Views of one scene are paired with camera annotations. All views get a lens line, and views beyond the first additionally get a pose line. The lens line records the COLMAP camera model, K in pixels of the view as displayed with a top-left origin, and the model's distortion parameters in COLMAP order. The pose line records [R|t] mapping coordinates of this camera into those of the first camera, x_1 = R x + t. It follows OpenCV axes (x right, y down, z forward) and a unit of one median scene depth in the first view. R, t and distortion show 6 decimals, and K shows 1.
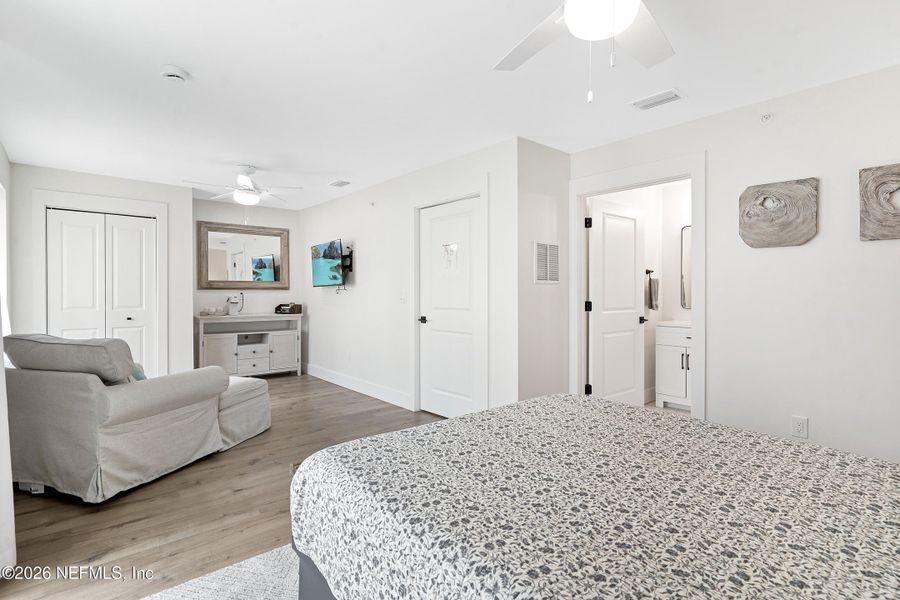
lens RADIAL K [[443.8, 0, 450.8], [0, 443.8, 298.7], [0, 0, 1]] dist [0.004449, 0.000784]
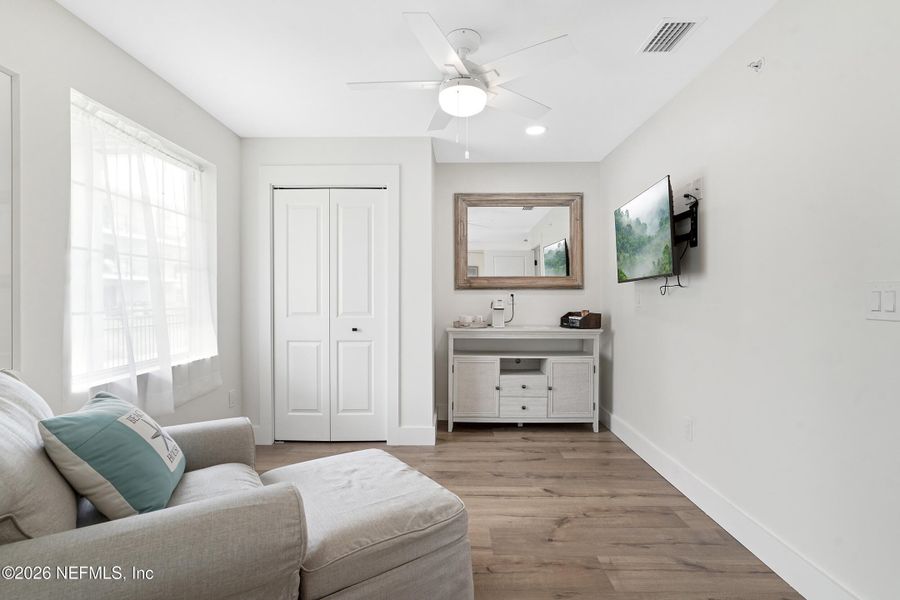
lens RADIAL K [[443.8, 0, 450.8], [0, 443.8, 298.7], [0, 0, 1]] dist [0.004449, 0.000784]
pose [[0.755802, 0.003279, -0.654792, -0.103953], [-0.007583, 0.999964, -0.003745, -0.003631], [0.654756, 0.007795, 0.755800, 0.446056]]
